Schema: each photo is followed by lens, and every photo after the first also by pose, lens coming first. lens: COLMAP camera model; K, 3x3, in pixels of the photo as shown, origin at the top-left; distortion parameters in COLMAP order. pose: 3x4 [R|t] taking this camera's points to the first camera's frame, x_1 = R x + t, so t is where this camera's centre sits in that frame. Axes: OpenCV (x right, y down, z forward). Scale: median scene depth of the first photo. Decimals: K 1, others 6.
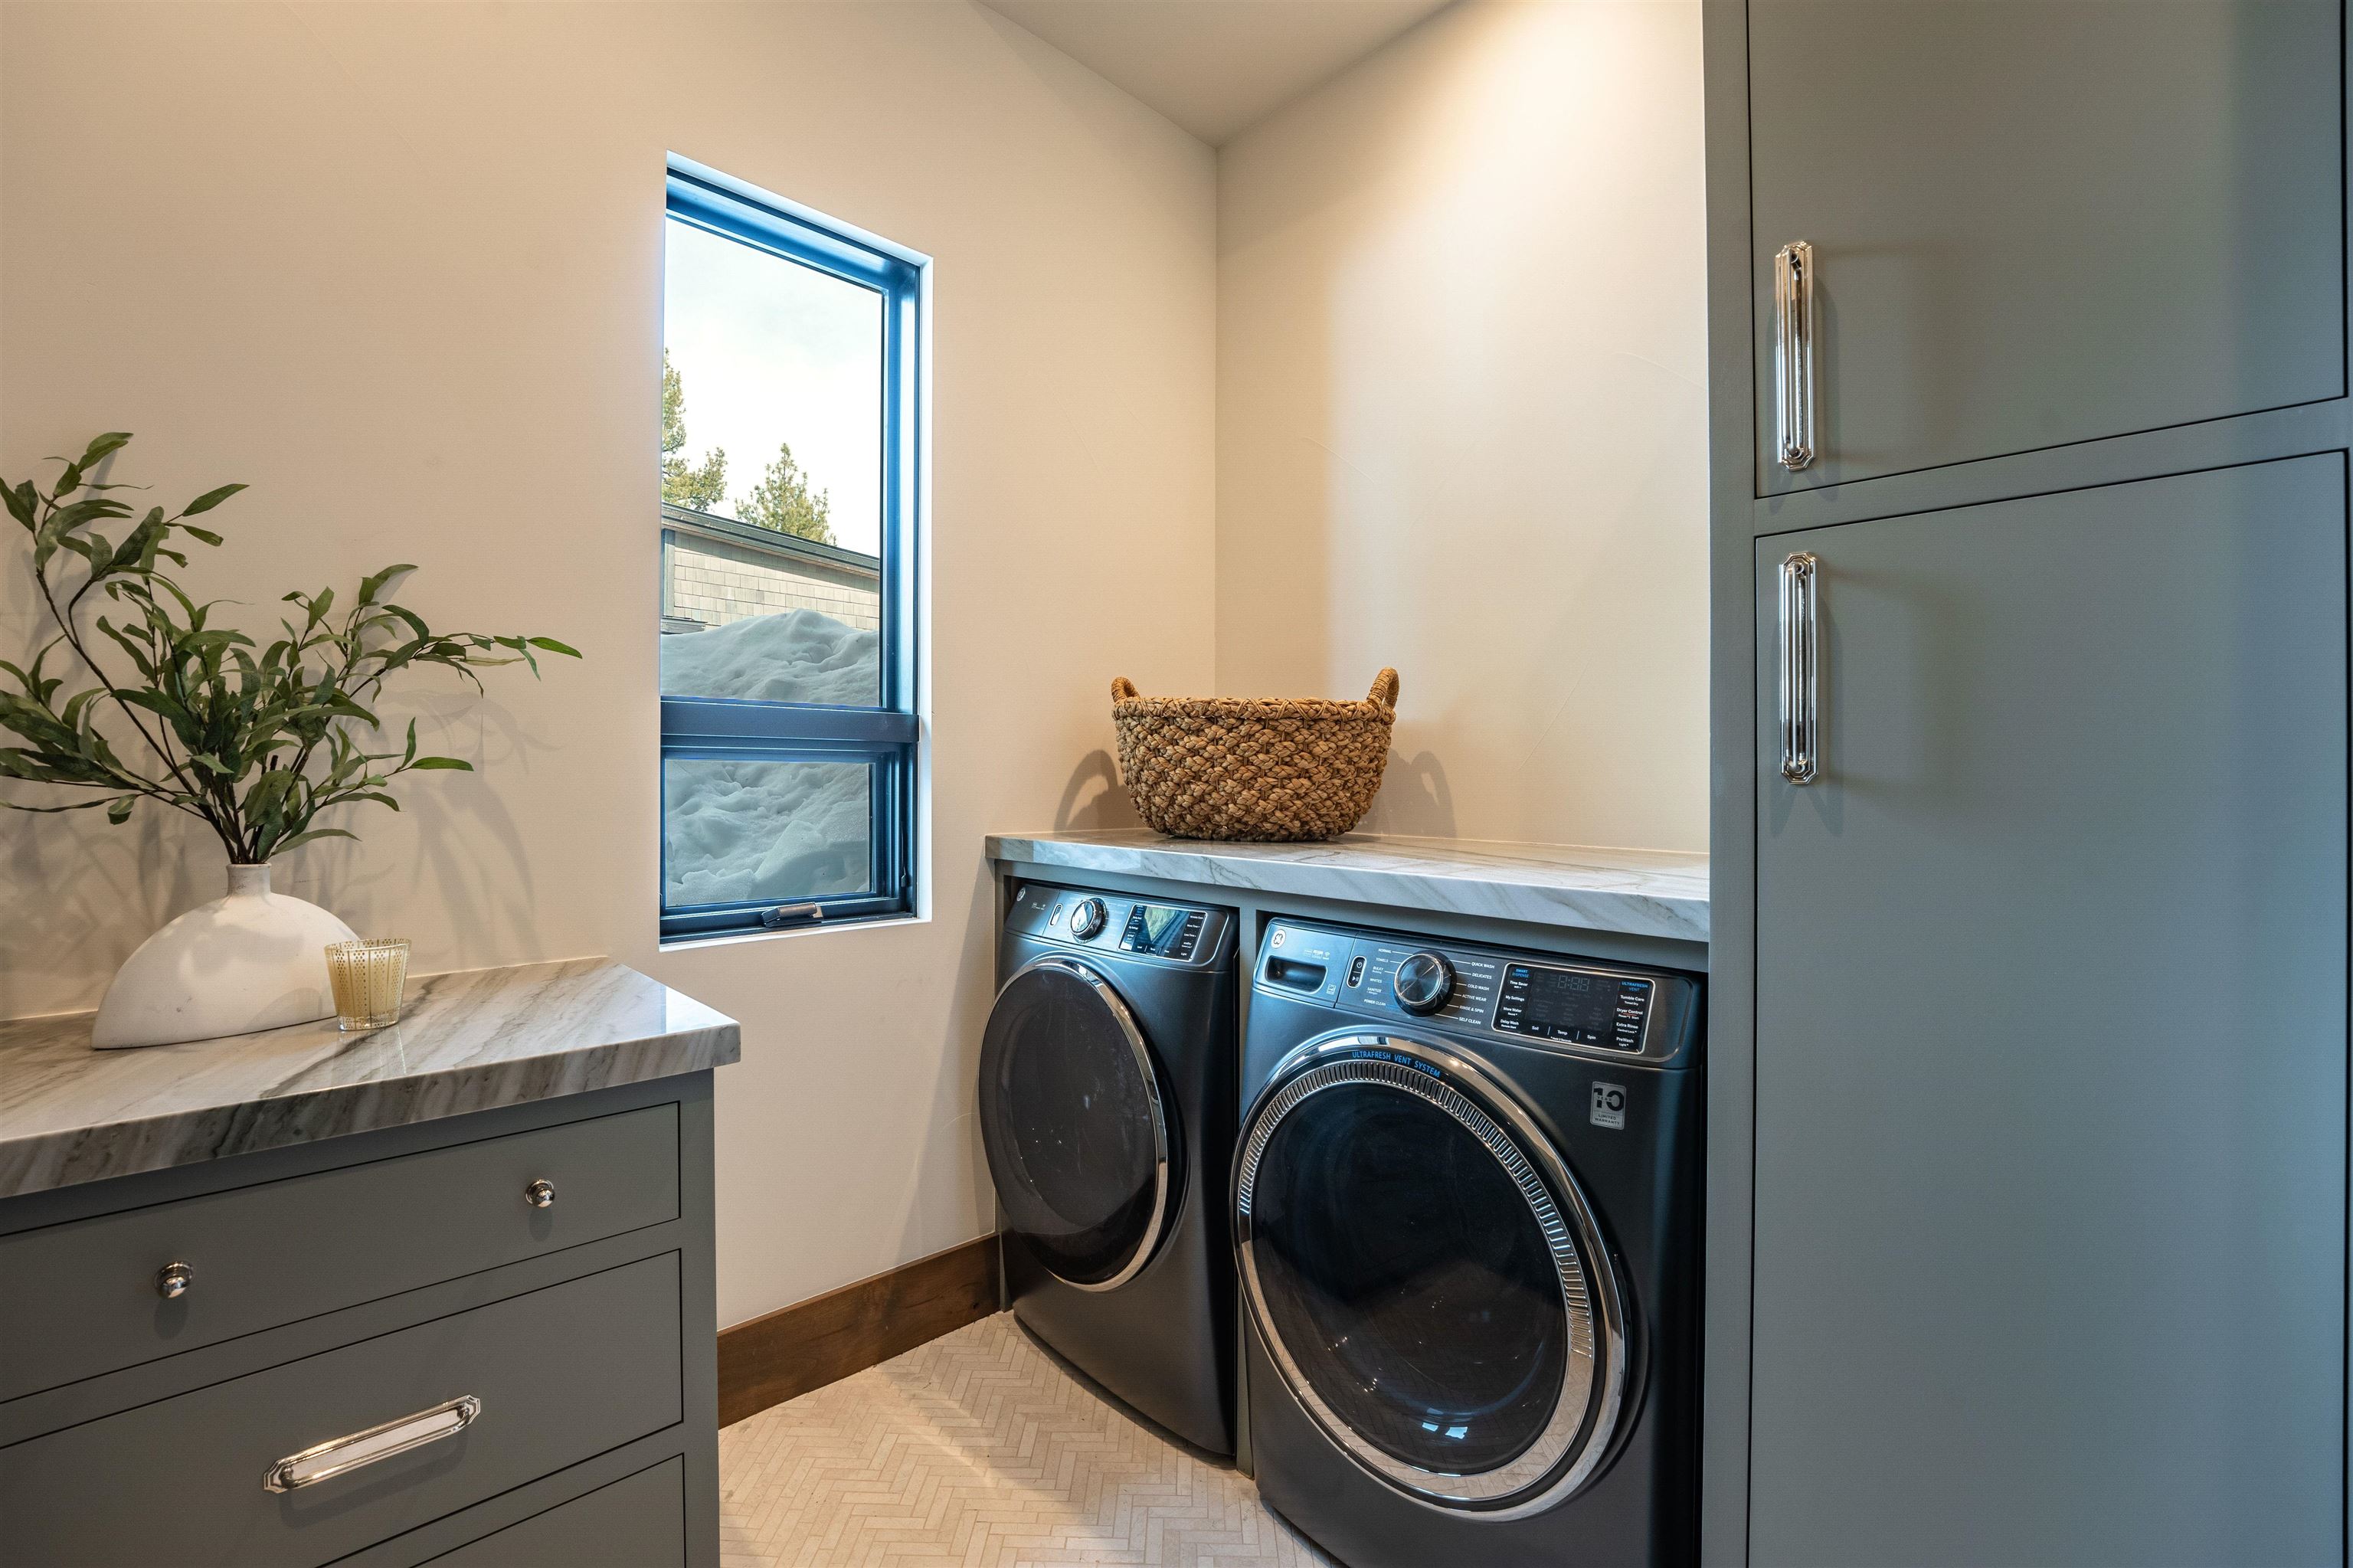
lens RADIAL K [[1005.7, 0, 1179.0], [0, 1005.7, 787.4], [0, 0, 1]] dist [-0.015977, -0.000395]
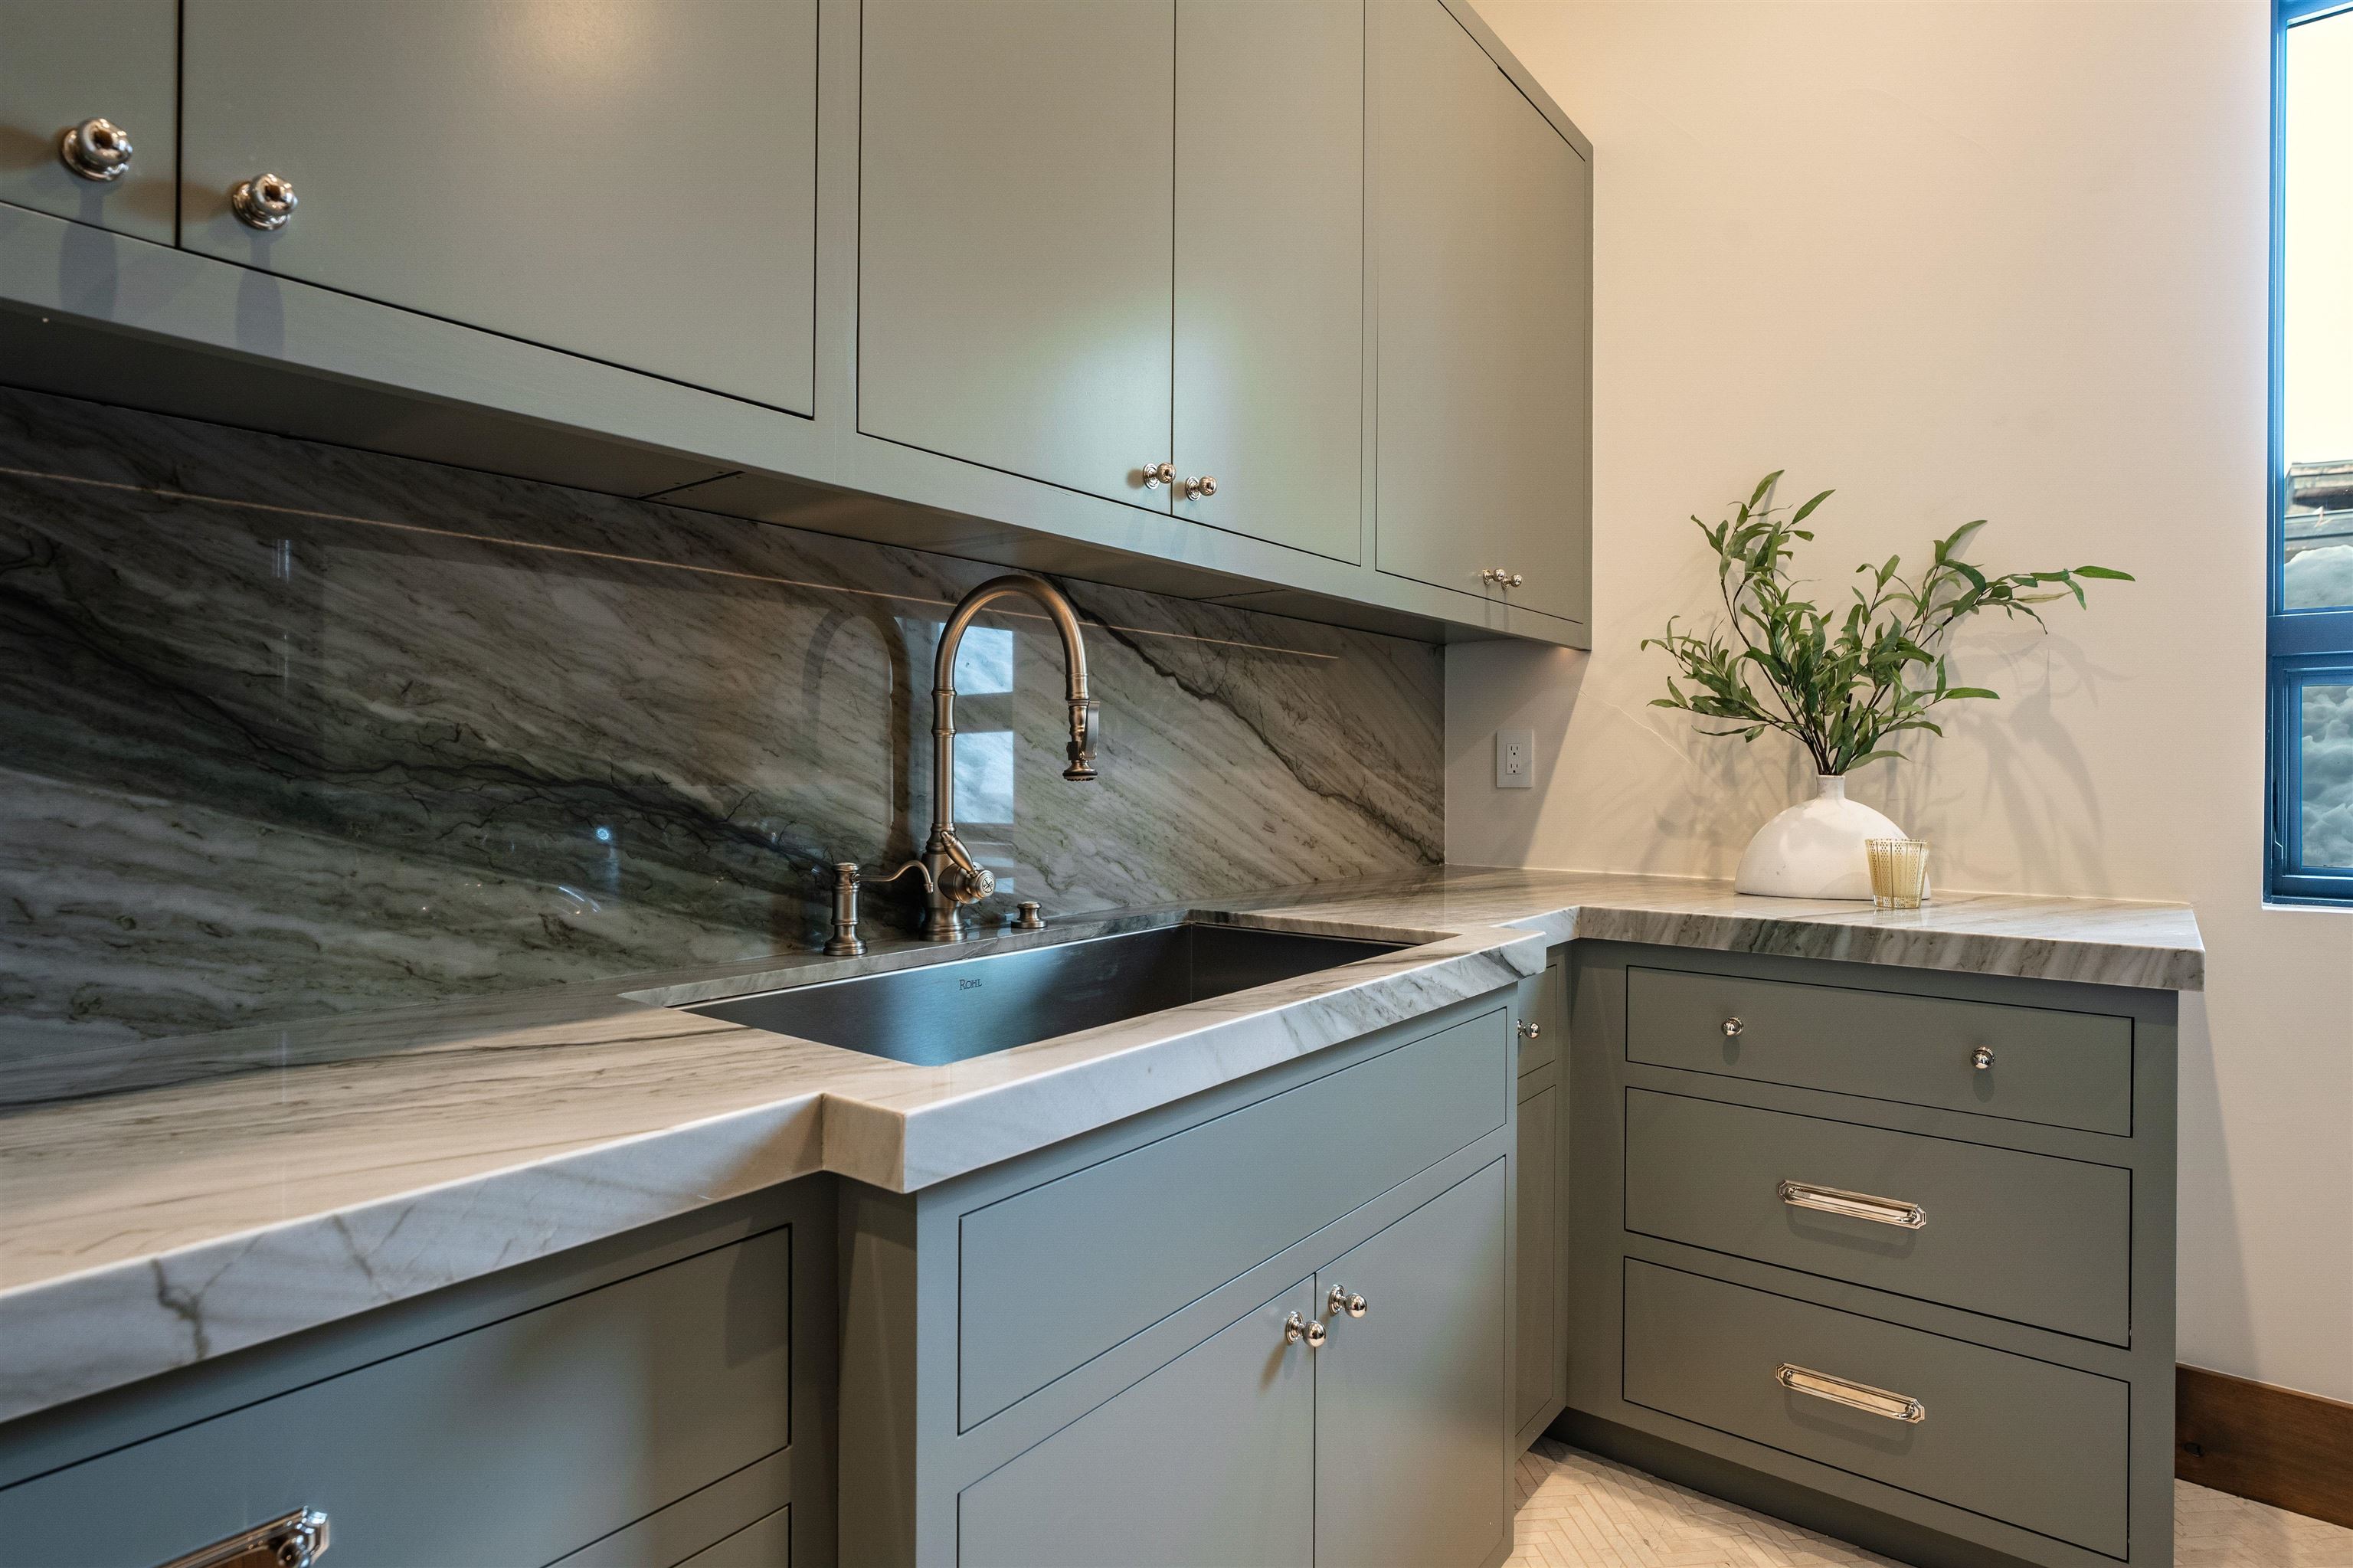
lens RADIAL K [[1167.0, 0, 1179.3], [0, 1167.0, 775.5], [0, 0, 1]] dist [-0.003724, -0.001133]
pose [[0.150461, 0.008453, -0.988580, 0.451773], [-0.006701, 0.999949, 0.007530, 0.067554], [0.988593, 0.005492, 0.150510, -0.093783]]
